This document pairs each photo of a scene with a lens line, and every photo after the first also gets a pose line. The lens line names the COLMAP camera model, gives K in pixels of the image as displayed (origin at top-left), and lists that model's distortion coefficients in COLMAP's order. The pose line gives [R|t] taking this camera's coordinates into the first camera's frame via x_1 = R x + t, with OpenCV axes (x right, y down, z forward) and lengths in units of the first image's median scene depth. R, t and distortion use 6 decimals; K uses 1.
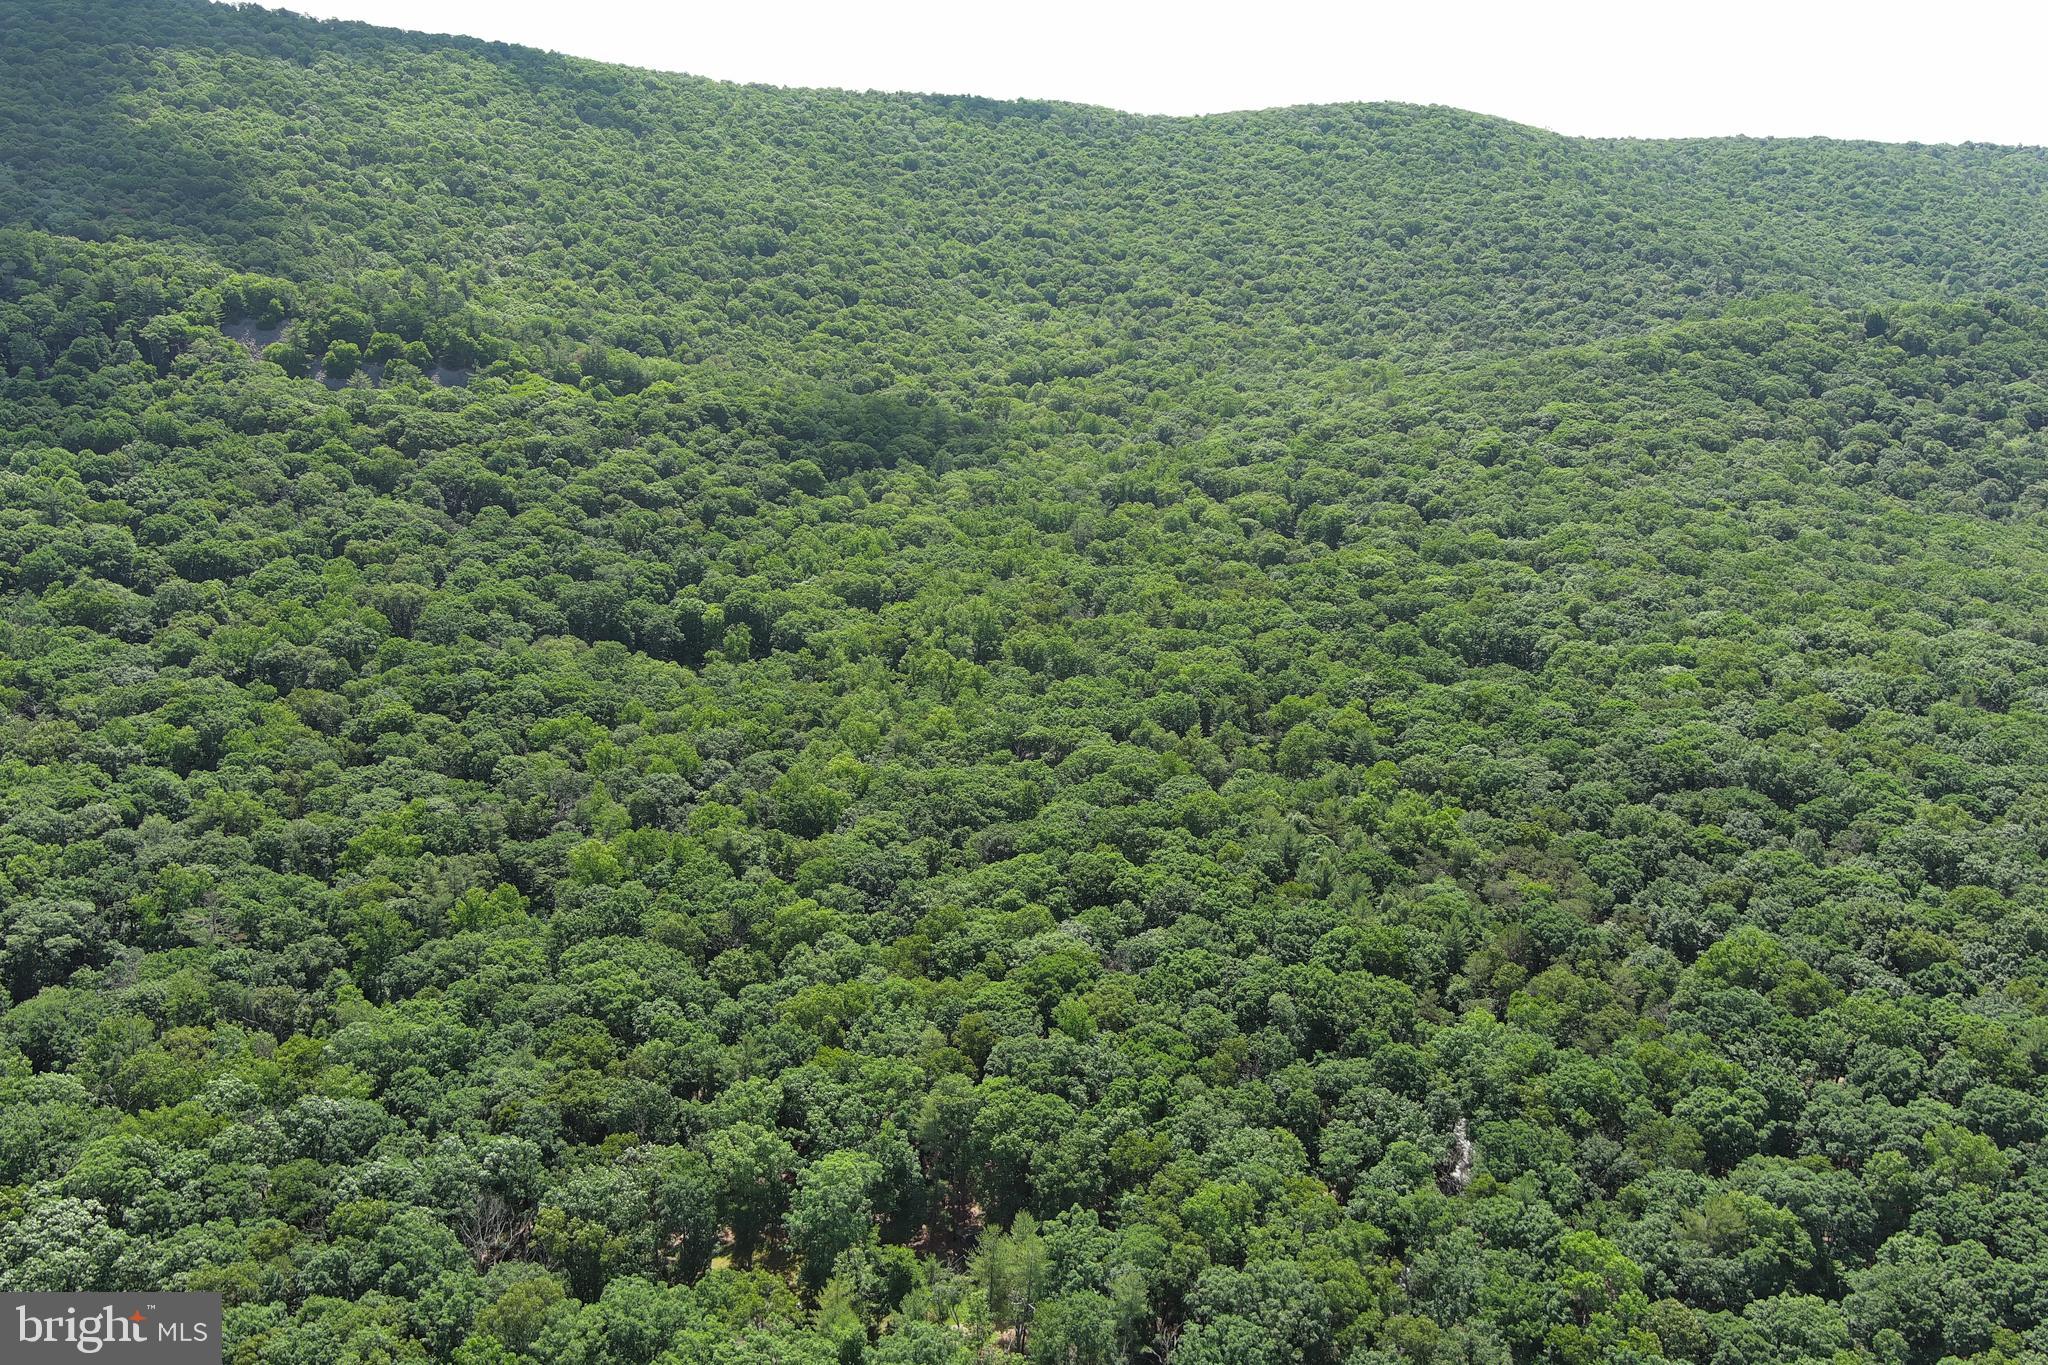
lens RADIAL K [[1598.2, 0, 1027.5], [0, 1598.2, 681.5], [0, 0, 1]] dist [0.018552, -0.016209]
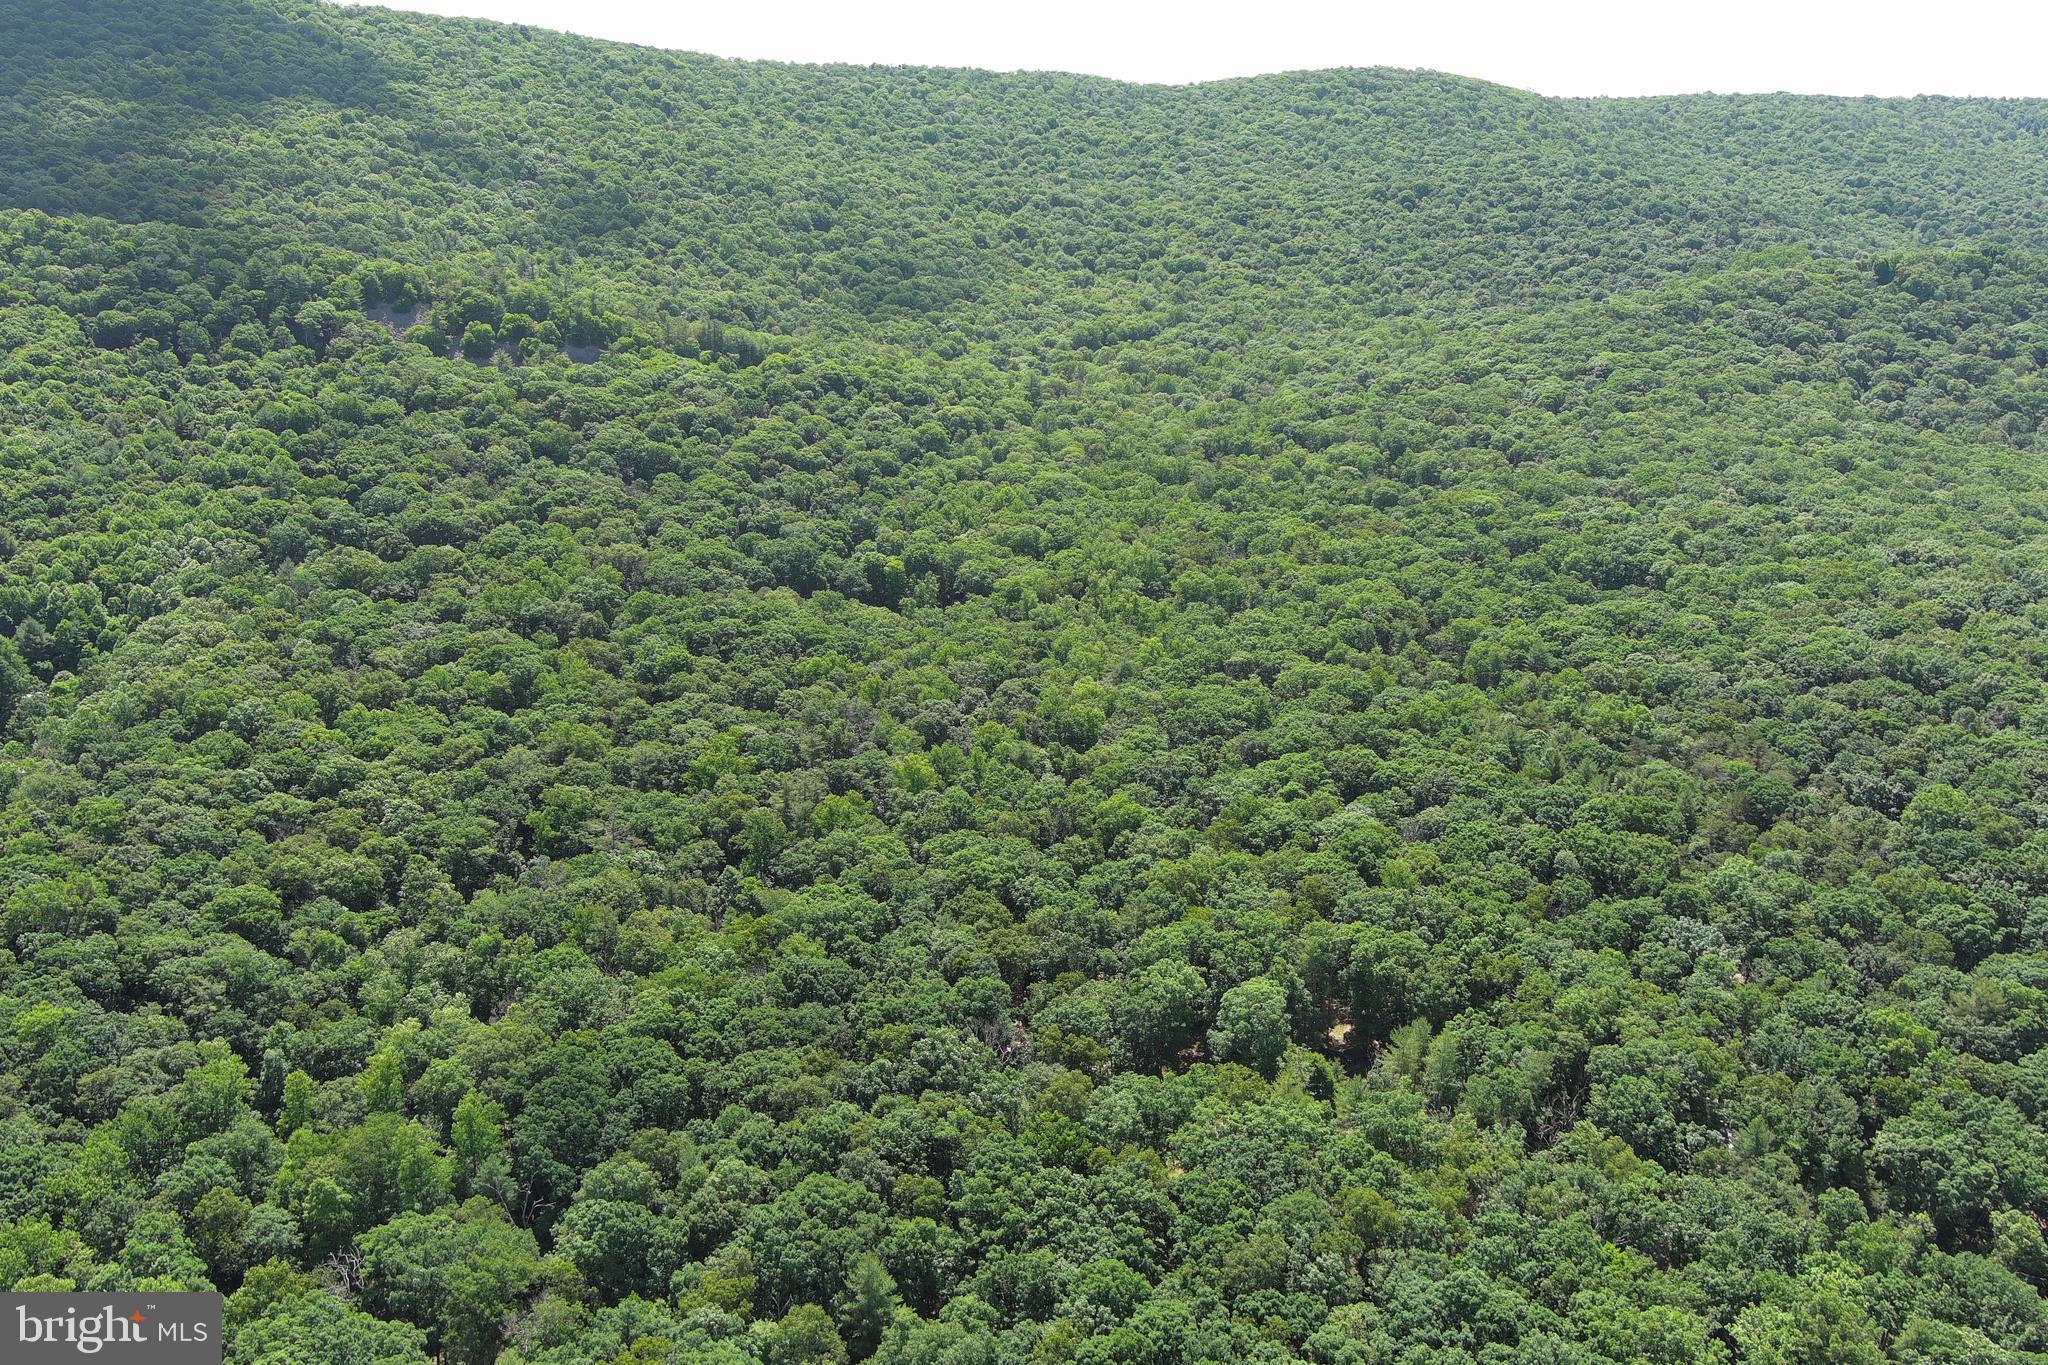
lens RADIAL K [[1598.2, 0, 1028.2], [0, 1598.2, 681.7], [0, 0, 1]] dist [0.018552, -0.016209]
pose [[0.998807, -0.032179, 0.036734, -0.144093], [0.031440, 0.999295, 0.020523, 0.016951], [-0.037369, -0.019343, 0.999114, -0.088011]]
